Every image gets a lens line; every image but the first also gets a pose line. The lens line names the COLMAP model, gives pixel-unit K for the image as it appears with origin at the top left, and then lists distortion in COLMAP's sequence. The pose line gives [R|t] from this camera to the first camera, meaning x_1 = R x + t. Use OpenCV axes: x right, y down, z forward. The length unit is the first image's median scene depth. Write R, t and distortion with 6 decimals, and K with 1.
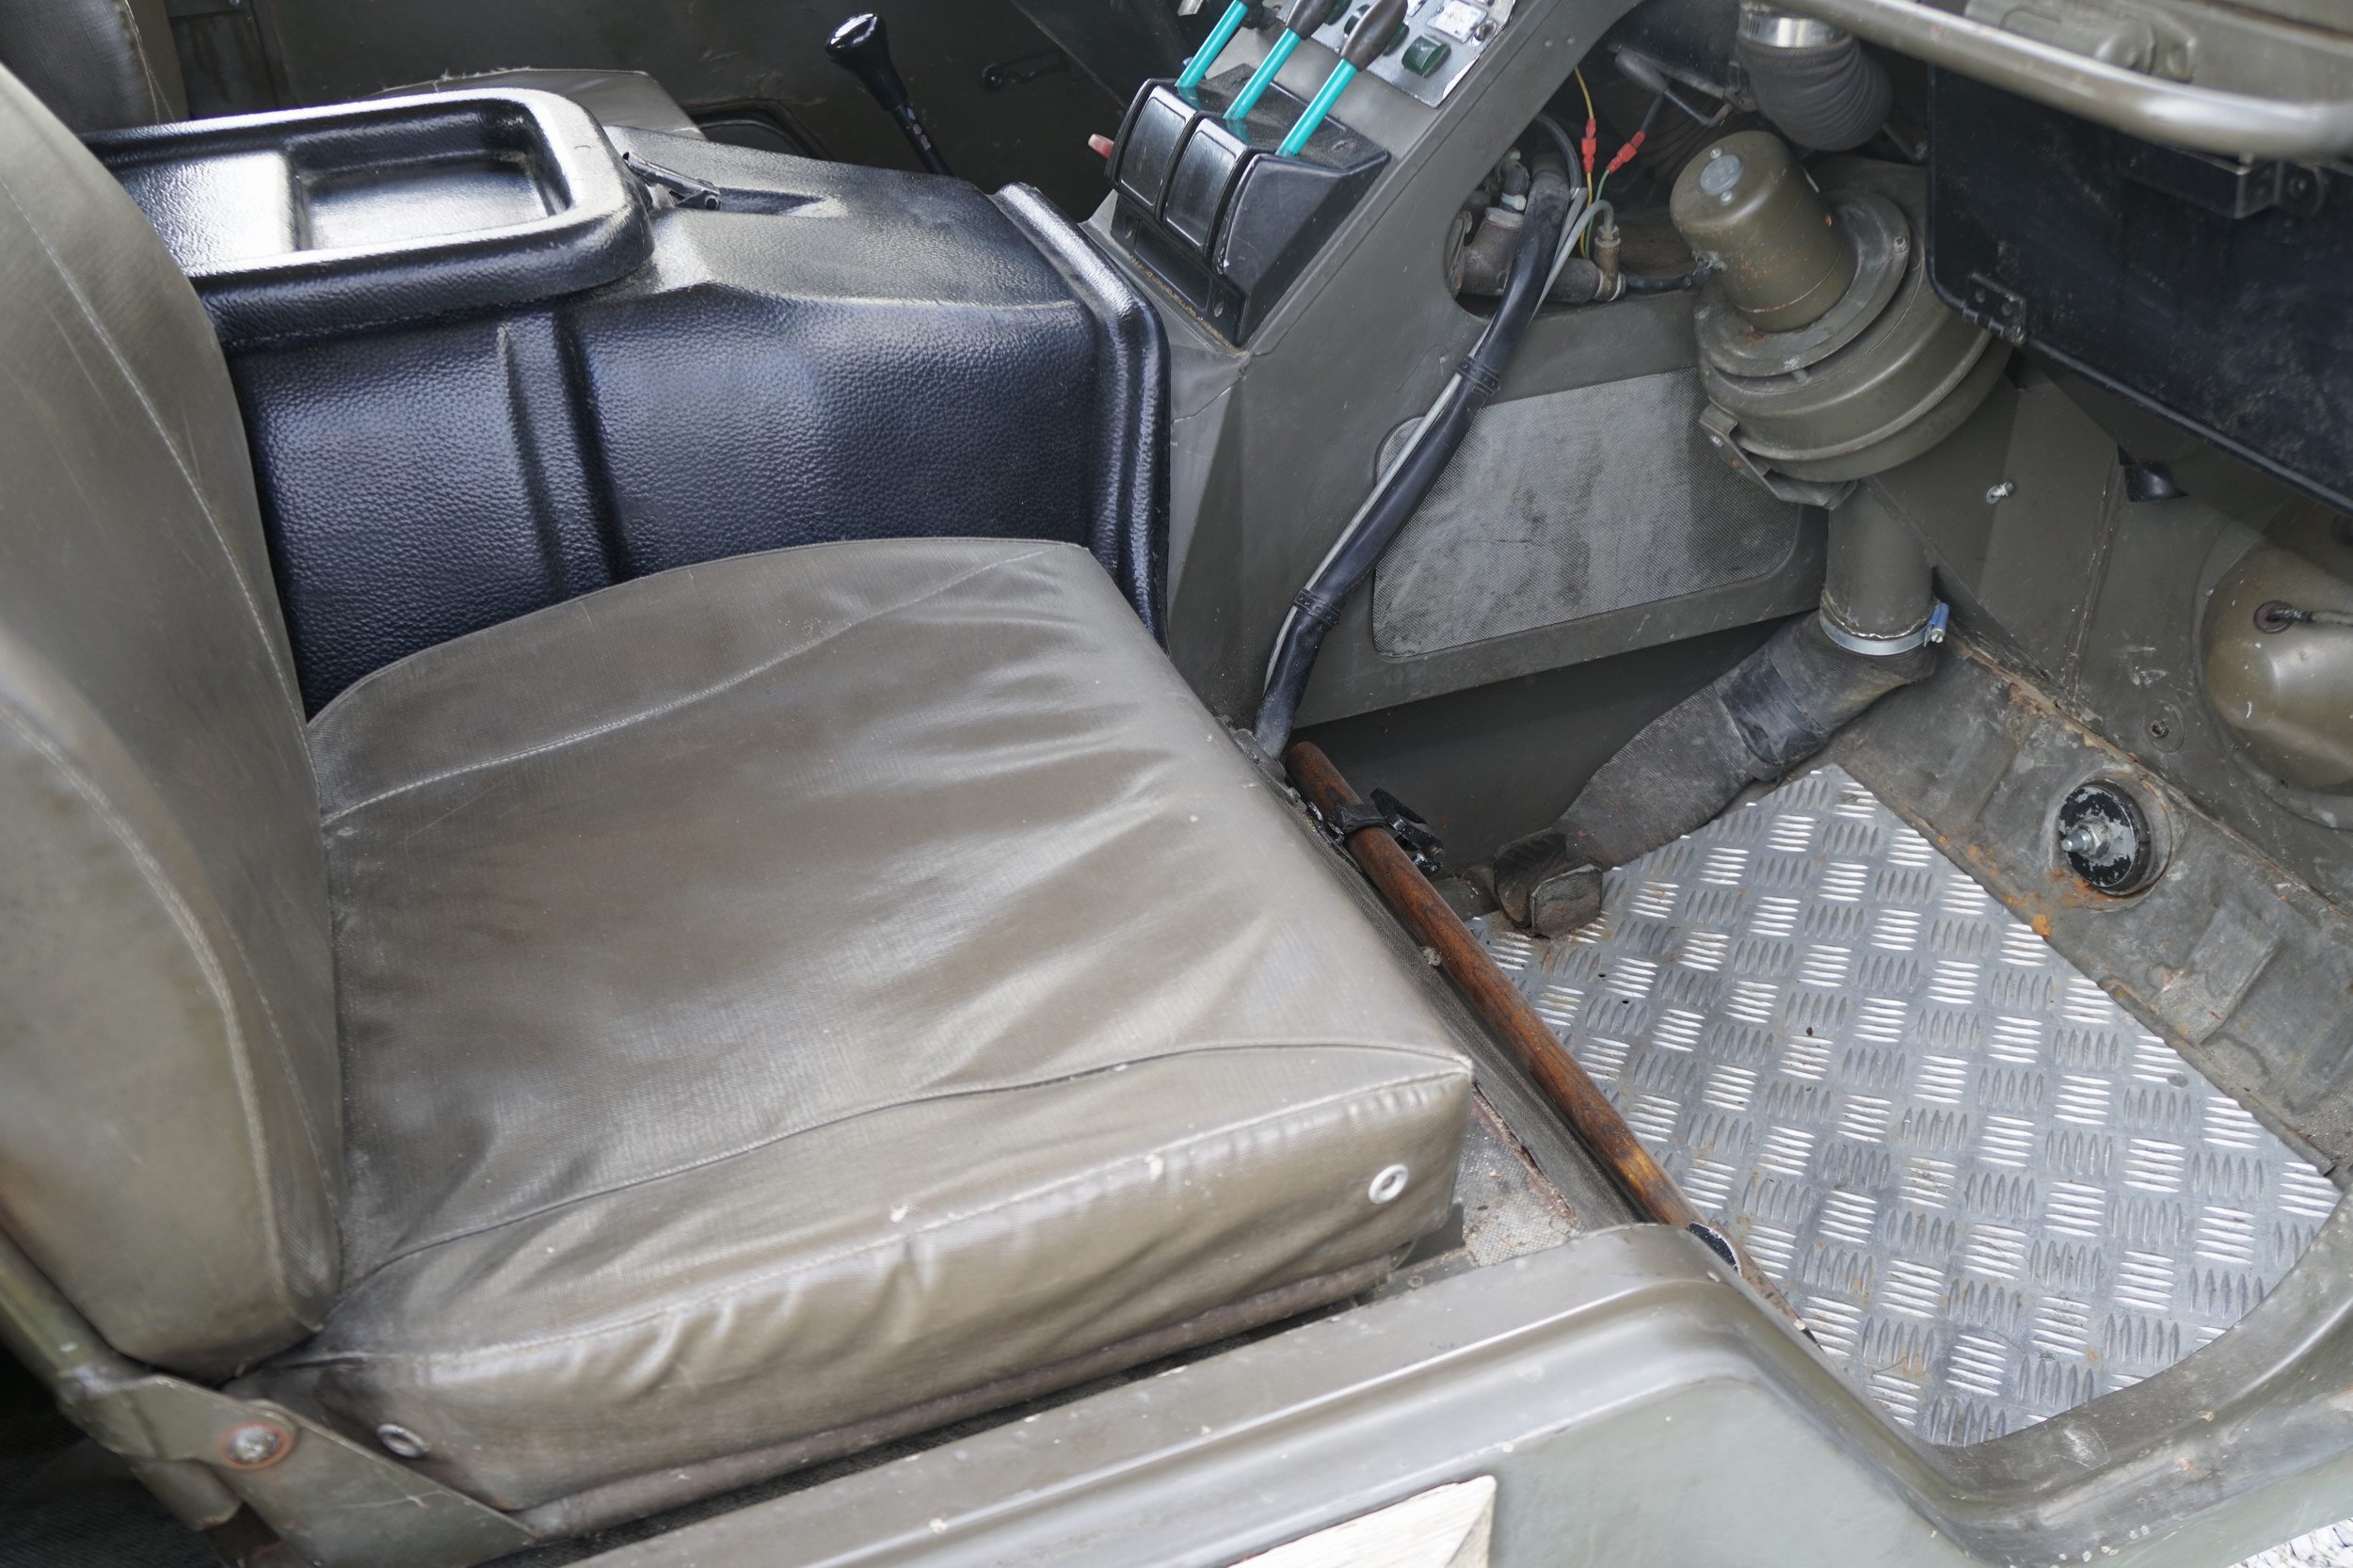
lens RADIAL K [[2040.4, 0, 1083.8], [0, 2040.4, 799.3], [0, 0, 1]] dist [-0.145194, 0.151445]
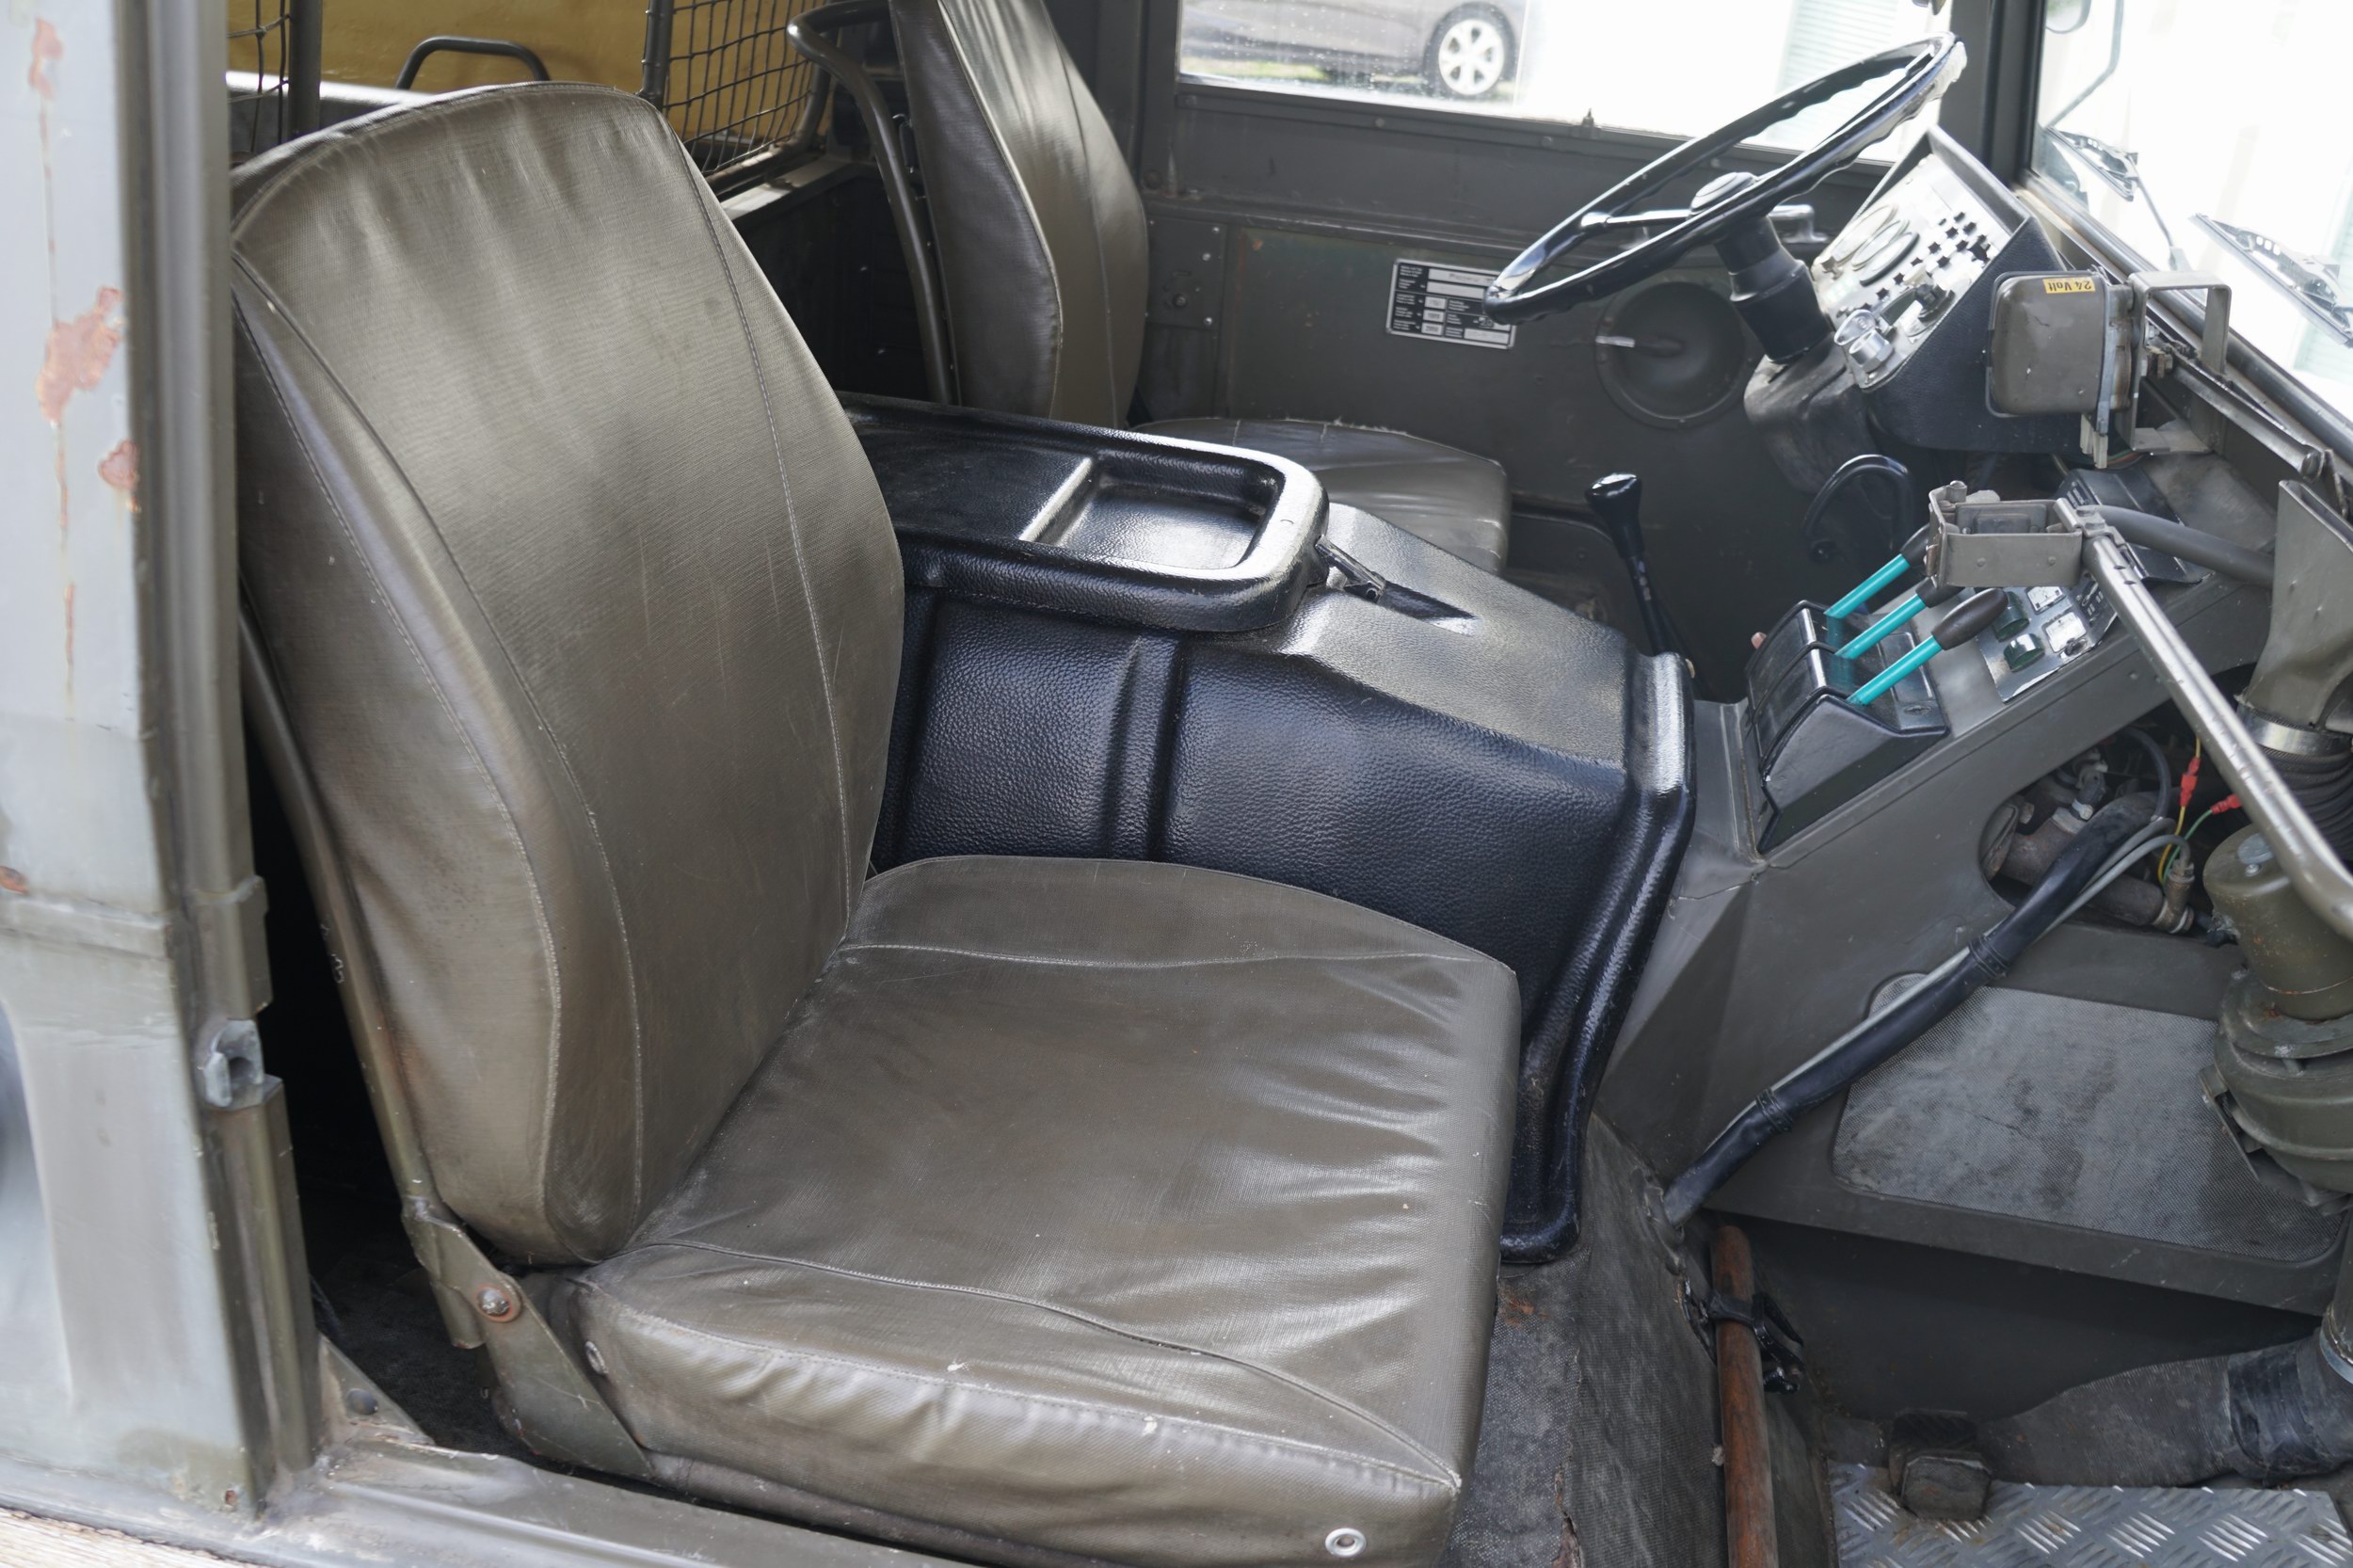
lens RADIAL K [[2040.4, 0, 1102.6], [0, 2040.4, 761.7], [0, 0, 1]] dist [-0.145194, 0.151445]
pose [[0.835802, 0.312792, -0.451216, 0.241395], [-0.384599, 0.920065, -0.074596, -0.049570], [0.391815, 0.235885, 0.889292, -0.108804]]
